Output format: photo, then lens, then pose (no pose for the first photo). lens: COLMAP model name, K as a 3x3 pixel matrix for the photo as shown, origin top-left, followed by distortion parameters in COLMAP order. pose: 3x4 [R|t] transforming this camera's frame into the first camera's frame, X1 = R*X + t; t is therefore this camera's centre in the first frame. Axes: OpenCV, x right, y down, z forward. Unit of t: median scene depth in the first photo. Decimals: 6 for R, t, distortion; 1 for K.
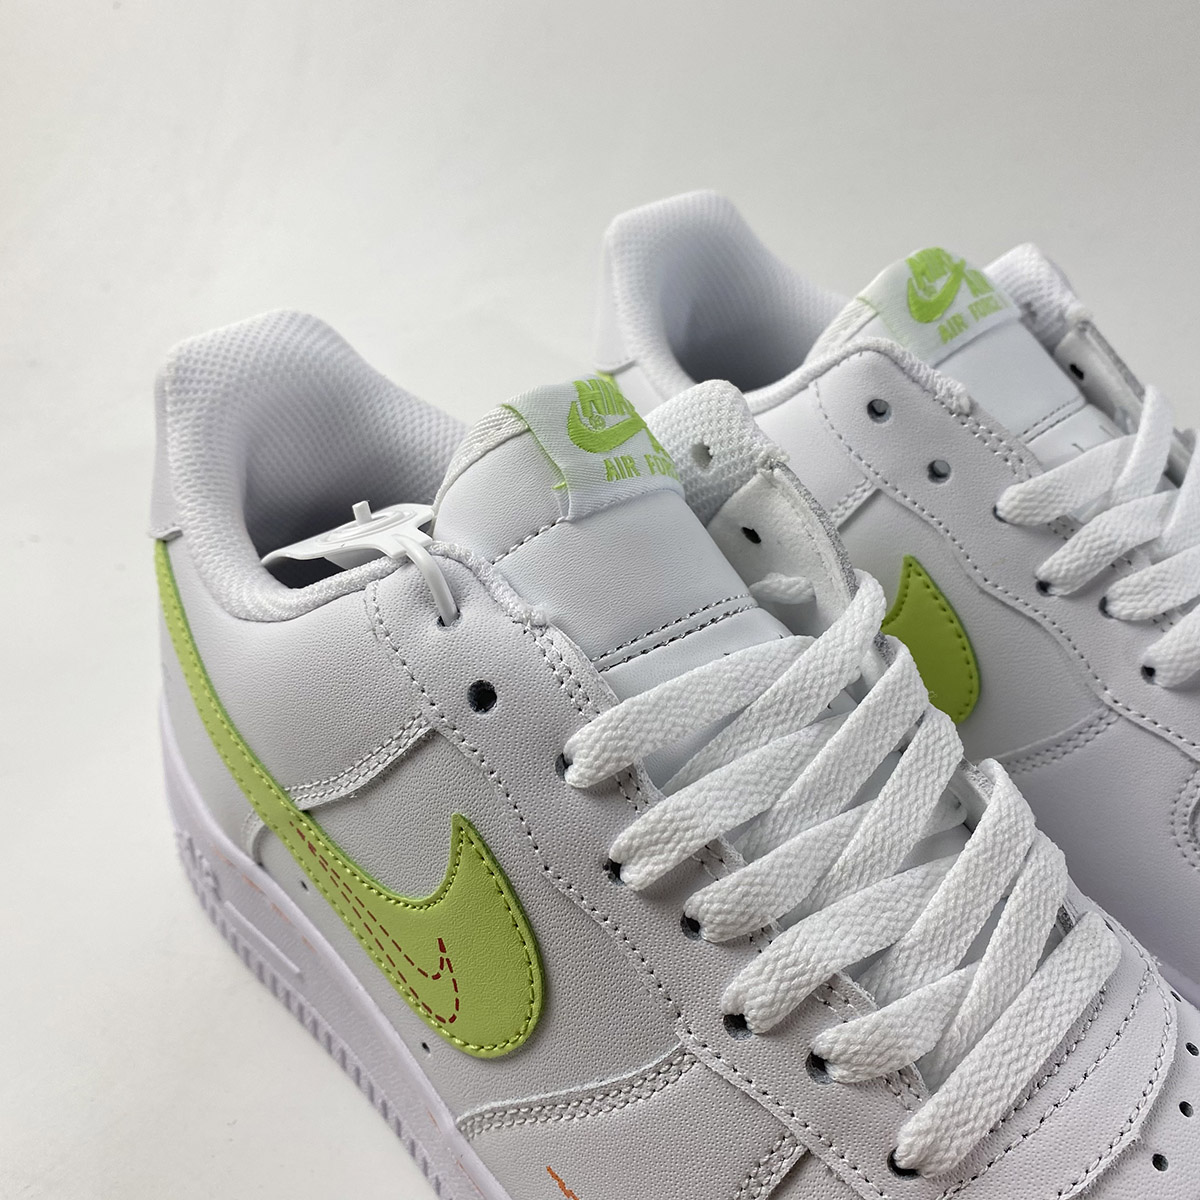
lens RADIAL K [[1281.6, 0, 600.0], [0, 1281.6, 600.0], [0, 0, 1]] dist [0.133580, -0.289425]
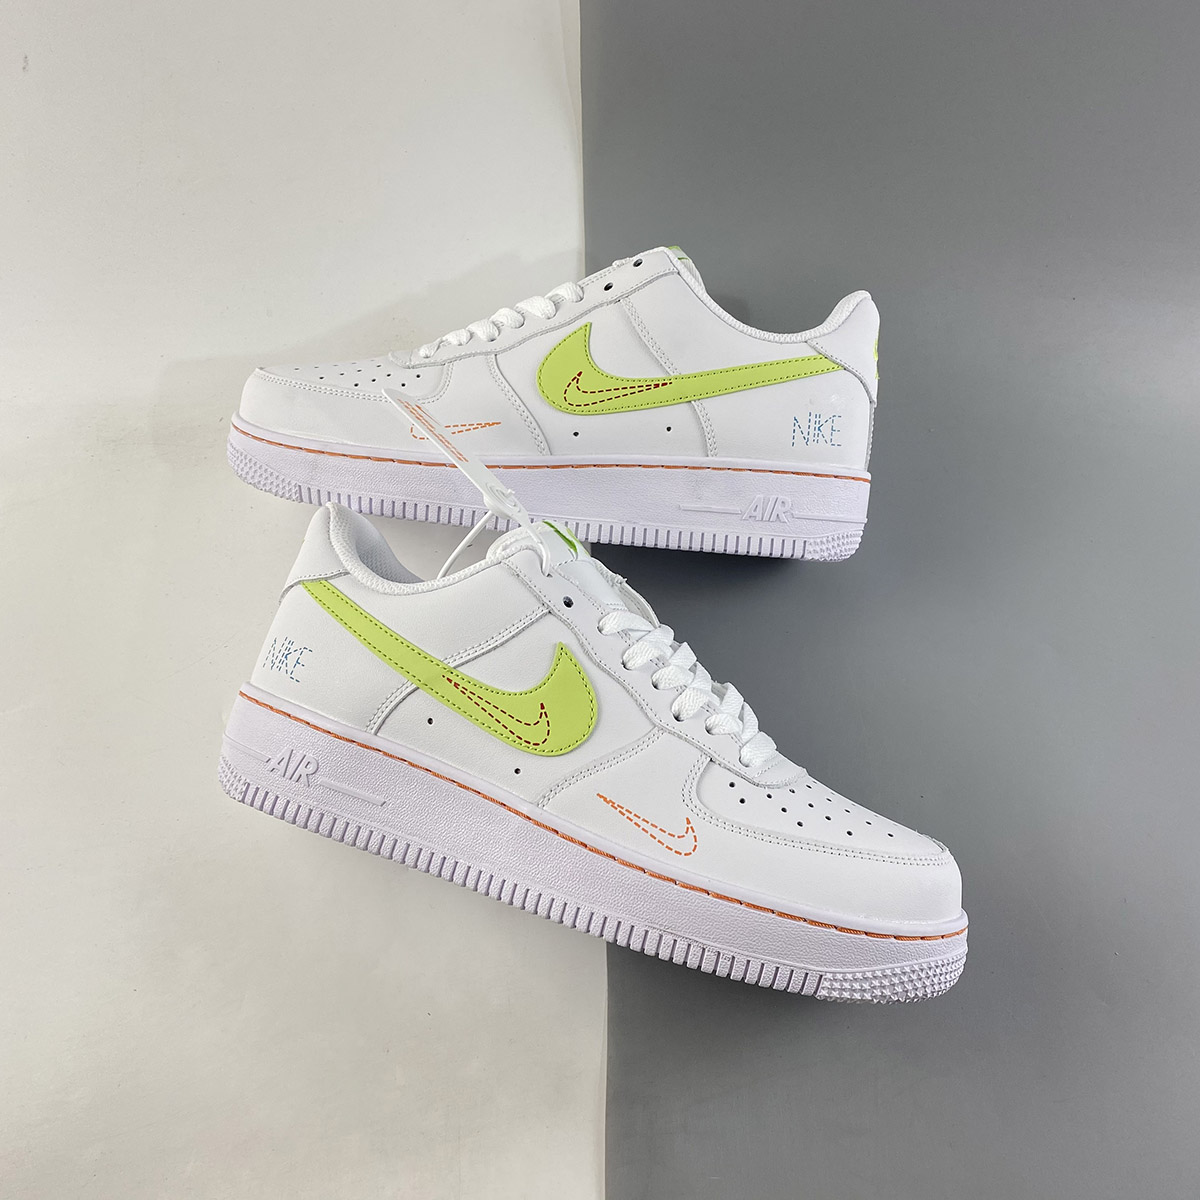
lens RADIAL K [[1238.1, 0, 600.0], [0, 1238.1, 600.0], [0, 0, 1]] dist [0.229154, -0.703266]
pose [[0.828129, 0.224743, 0.513510, -1.233125], [0.086494, 0.853897, -0.513204, 1.269865], [-0.553824, 0.469415, 0.687698, -0.656558]]
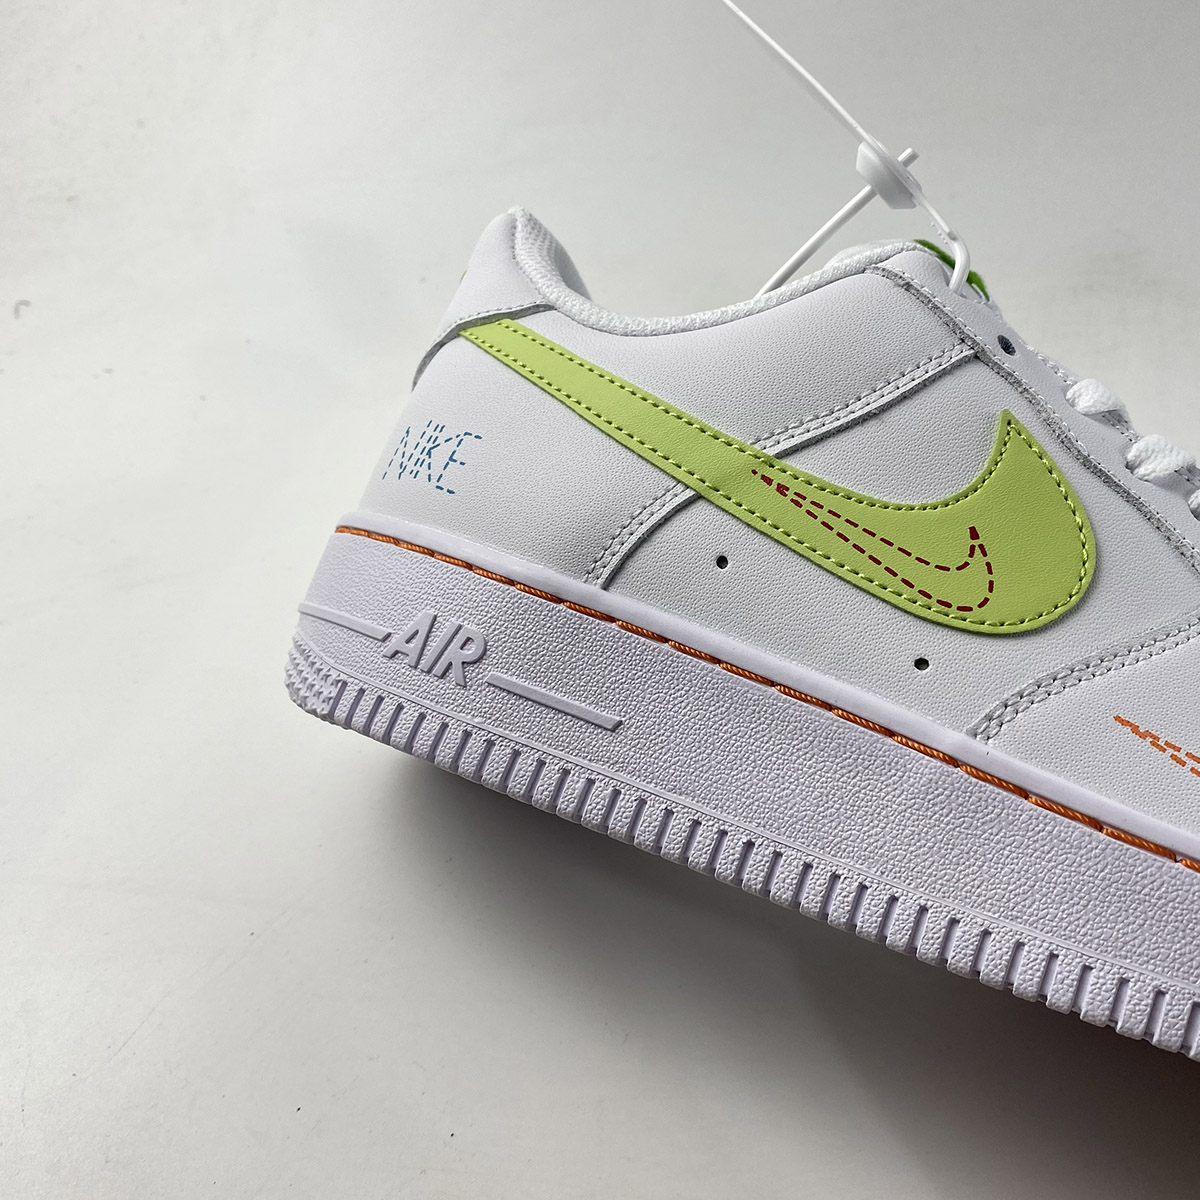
lens RADIAL K [[1238.1, 0, 600.0], [0, 1238.1, 600.0], [0, 0, 1]] dist [0.229154, -0.703266]
pose [[0.832235, 0.313876, 0.457020, -0.855725], [0.018483, 0.808151, -0.588685, 0.939274], [-0.554115, 0.498371, 0.666770, 0.526560]]
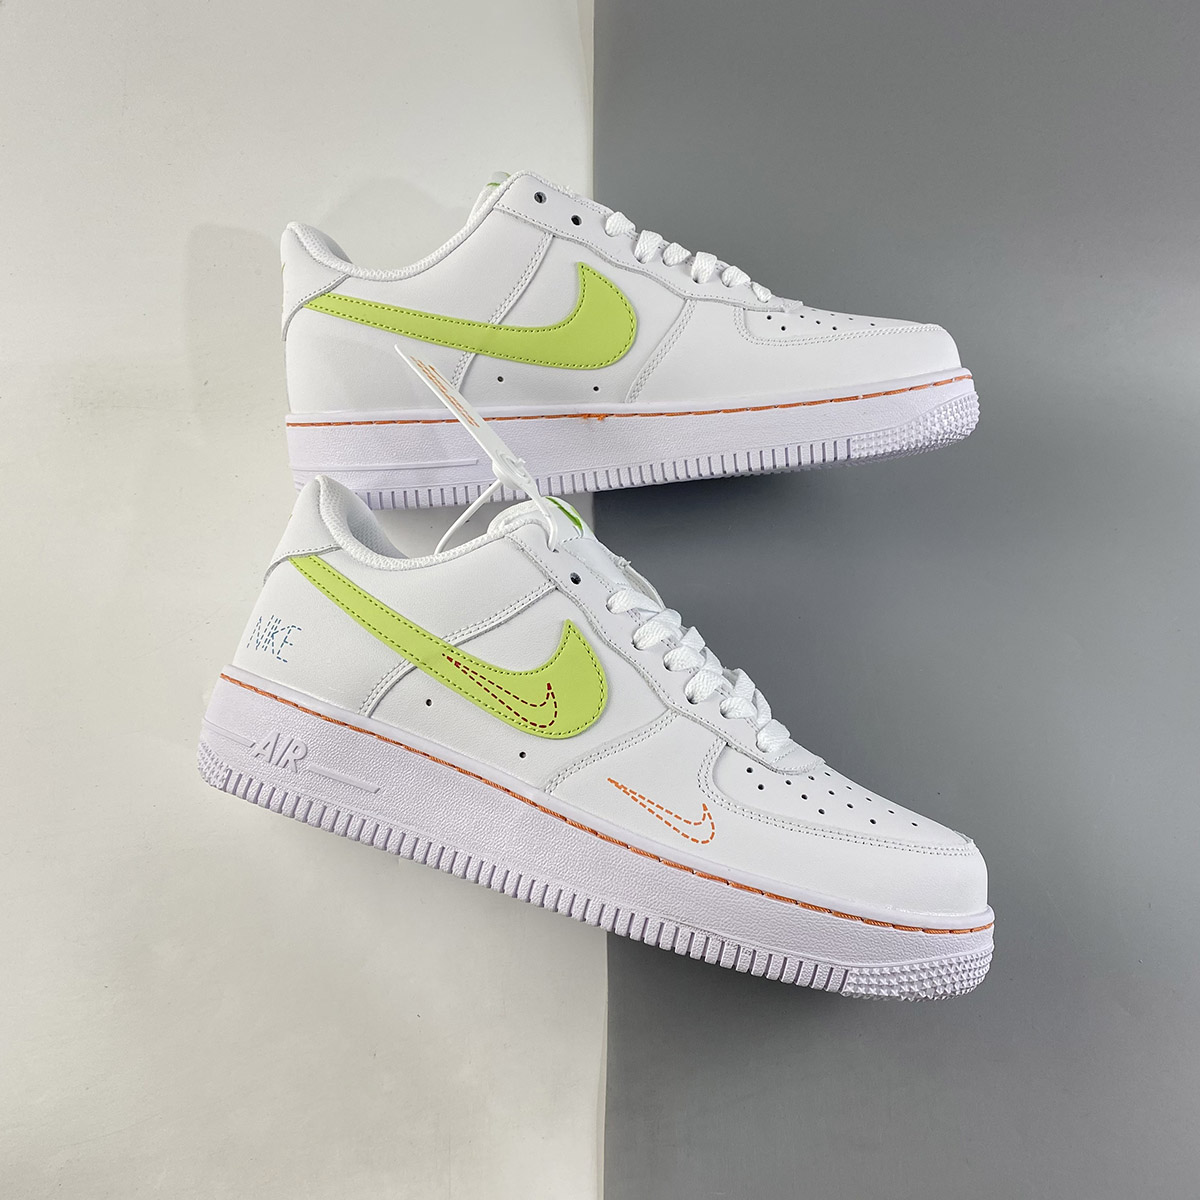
lens RADIAL K [[1238.1, 0, 600.0], [0, 1238.1, 600.0], [0, 0, 1]] dist [0.229154, -0.703266]
pose [[0.806052, 0.245249, 0.538640, -1.230250], [0.098924, 0.841472, -0.531168, 1.281622], [-0.583519, 0.481433, 0.654009, -0.471746]]
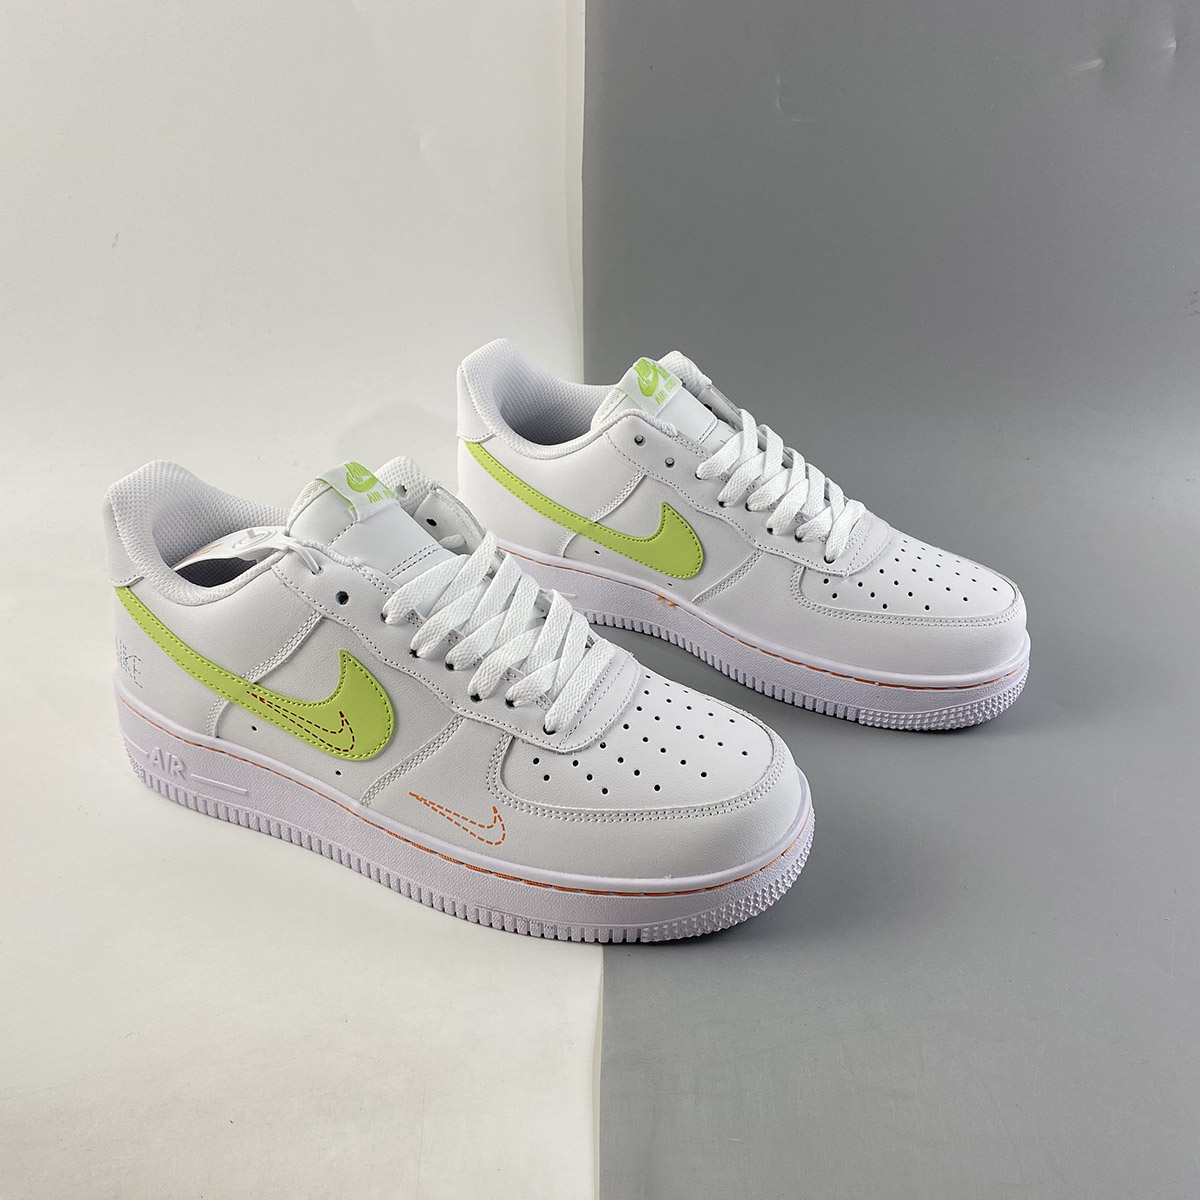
lens RADIAL K [[1238.1, 0, 600.0], [0, 1238.1, 600.0], [0, 0, 1]] dist [0.229154, -0.703266]
pose [[0.927861, -0.197222, 0.316509, -0.367518], [0.222417, 0.973905, -0.045172, 0.279611], [-0.299341, 0.112310, 0.947513, -1.277162]]
